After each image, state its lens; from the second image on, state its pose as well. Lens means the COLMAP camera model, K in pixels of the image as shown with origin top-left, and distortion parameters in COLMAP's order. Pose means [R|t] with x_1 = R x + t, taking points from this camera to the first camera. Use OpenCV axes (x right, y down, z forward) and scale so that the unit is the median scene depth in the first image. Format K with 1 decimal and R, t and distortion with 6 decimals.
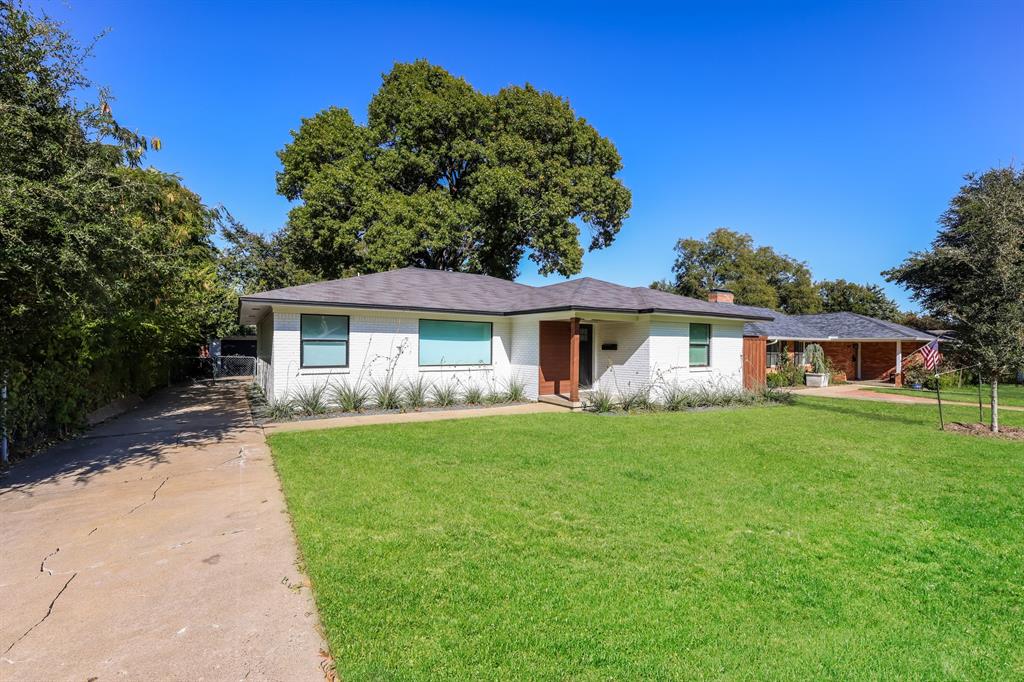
lens RADIAL K [[412.6, 0, 508.2], [0, 412.6, 349.7], [0, 0, 1]] dist [0.003840, 0.000408]
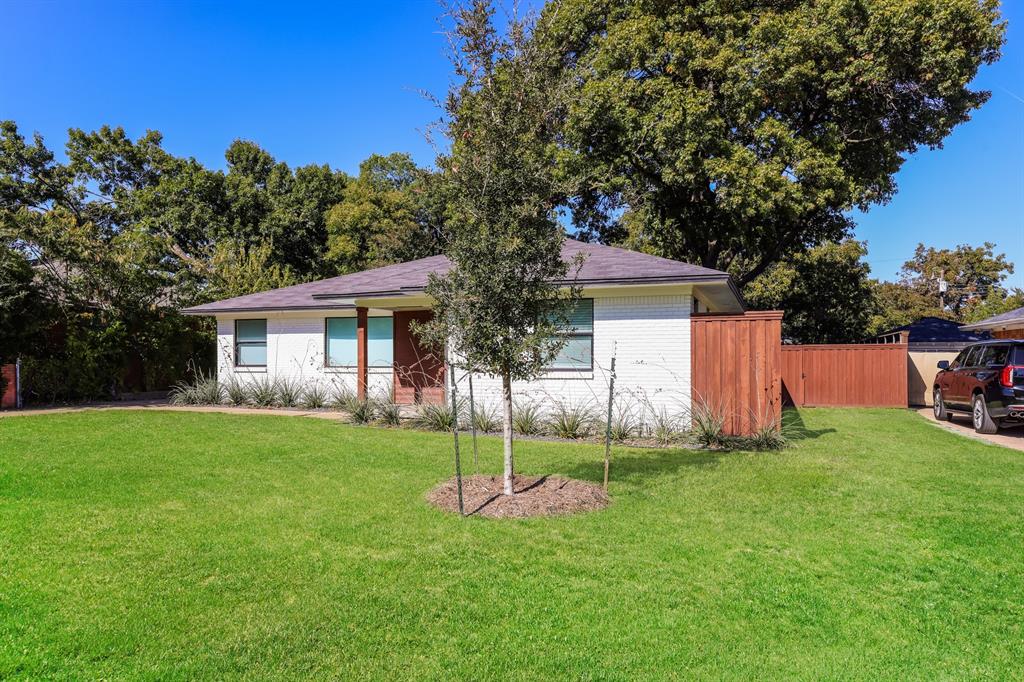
lens RADIAL K [[713.0, 0, 513.2], [0, 713.0, 339.6], [0, 0, 1]] dist [0.009596, -0.000737]
pose [[0.609751, -0.030230, -0.792016, 1.315565], [-0.002721, 0.999187, -0.040232, 0.039732], [0.792588, 0.026687, 0.609173, 0.328197]]
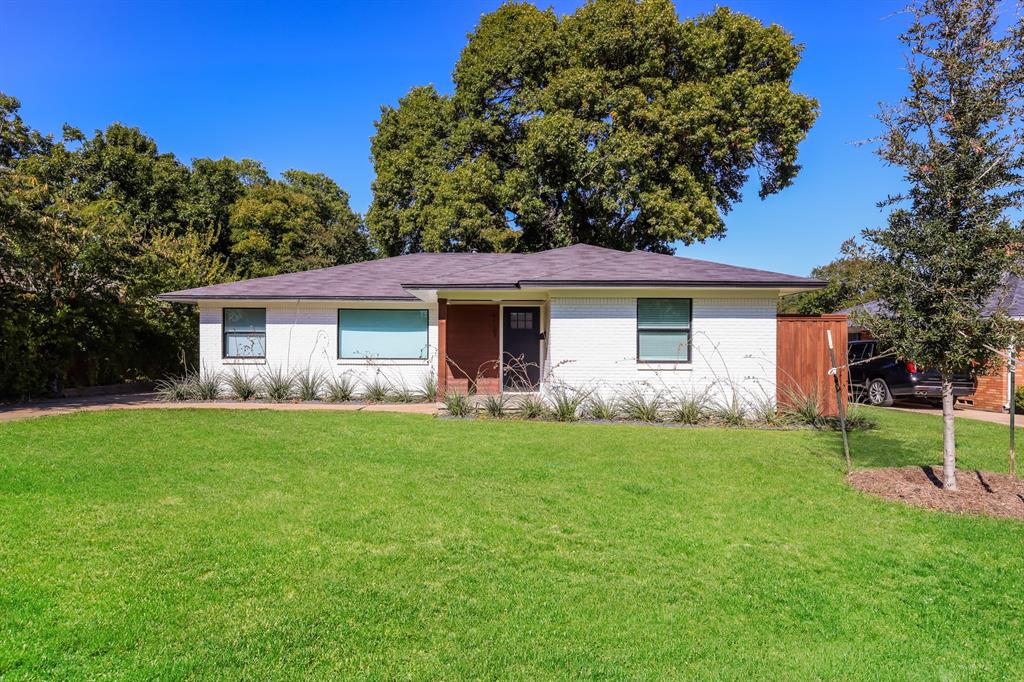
lens RADIAL K [[552.6, 0, 515.9], [0, 552.6, 342.9], [0, 0, 1]] dist [0.009225, 0.000843]
pose [[0.859691, -0.011893, -0.510676, 0.756743], [-0.002435, 0.999622, -0.027379, 0.035773], [0.510809, 0.024781, 0.859337, 0.116916]]
